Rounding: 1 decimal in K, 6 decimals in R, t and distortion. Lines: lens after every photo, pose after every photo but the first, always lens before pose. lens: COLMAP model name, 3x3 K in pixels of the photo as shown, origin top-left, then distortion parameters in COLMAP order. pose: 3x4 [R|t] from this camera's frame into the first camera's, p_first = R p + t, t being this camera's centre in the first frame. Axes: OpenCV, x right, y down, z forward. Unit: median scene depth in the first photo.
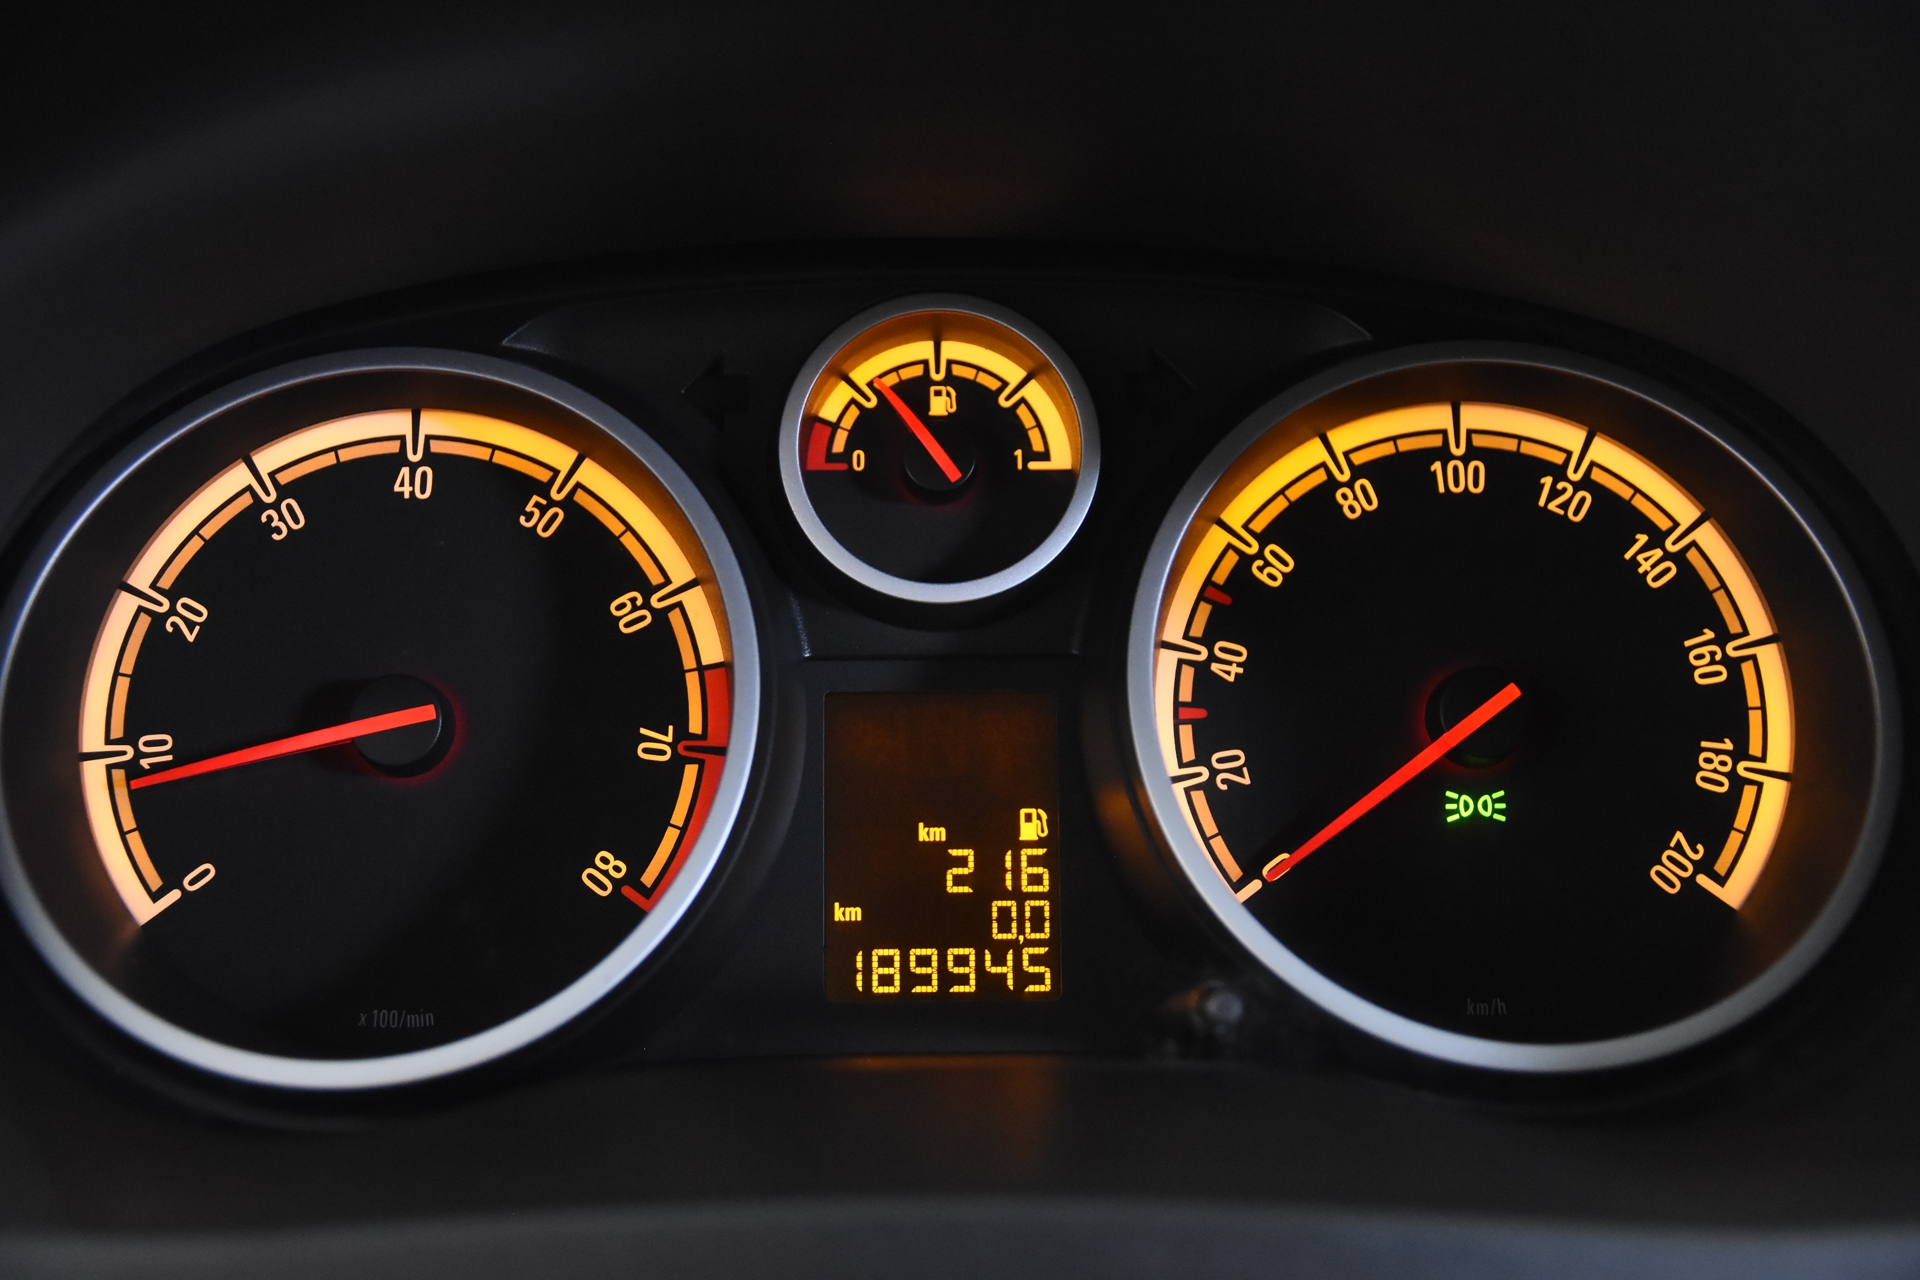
lens RADIAL K [[2438.2, 0, 959.9], [0, 2438.2, 635.0], [0, 0, 1]] dist [0.034785, 0.000000]
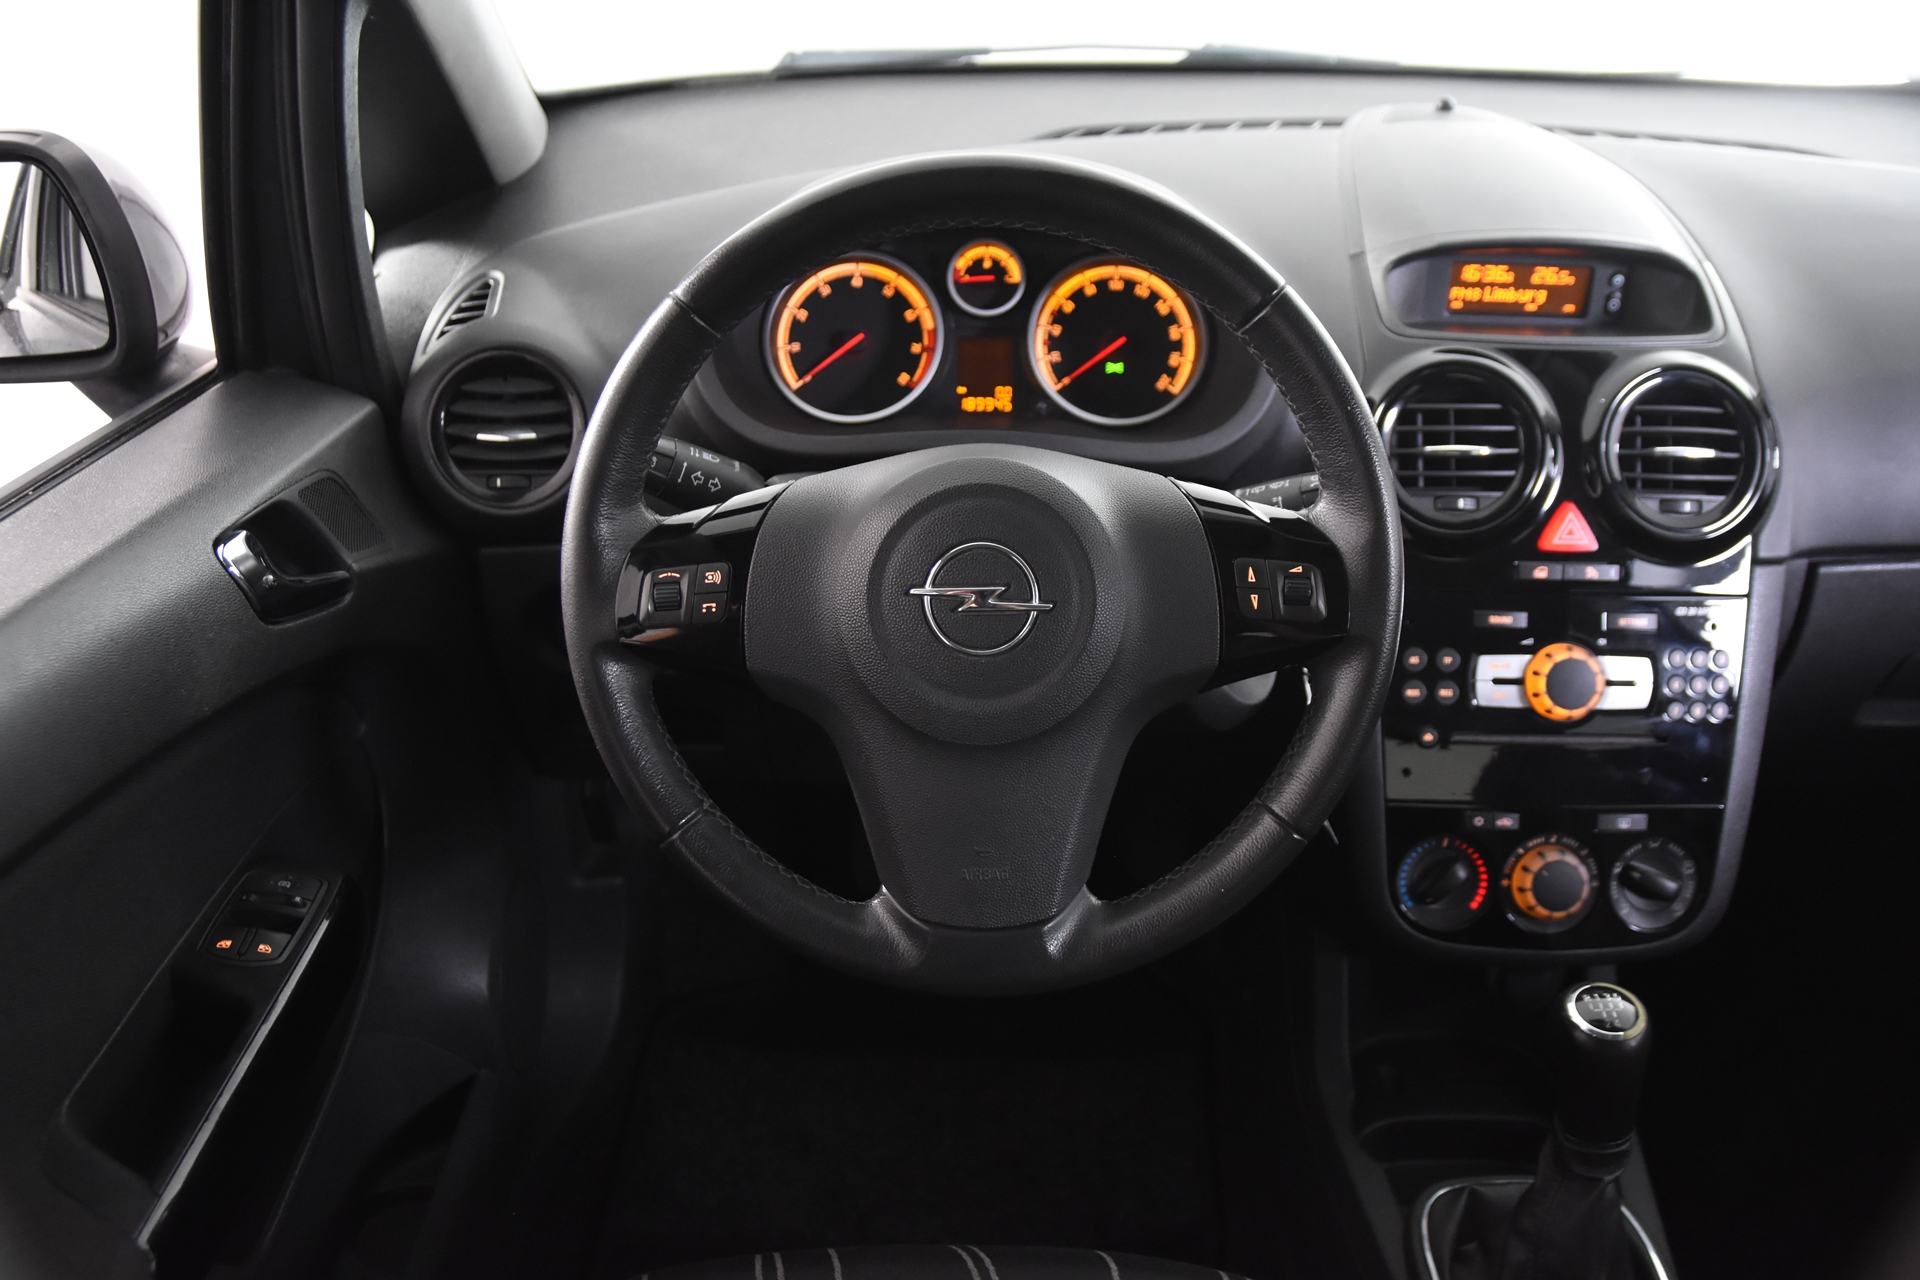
lens RADIAL K [[1691.1, 0, 951.5], [0, 1691.1, 640.4], [0, 0, 1]] dist [-0.077839, 0.052358]
pose [[0.998868, 0.026166, -0.039713, 0.060717], [-0.017715, 0.979654, 0.199913, -0.042199], [0.044136, -0.198983, 0.979009, -1.868019]]
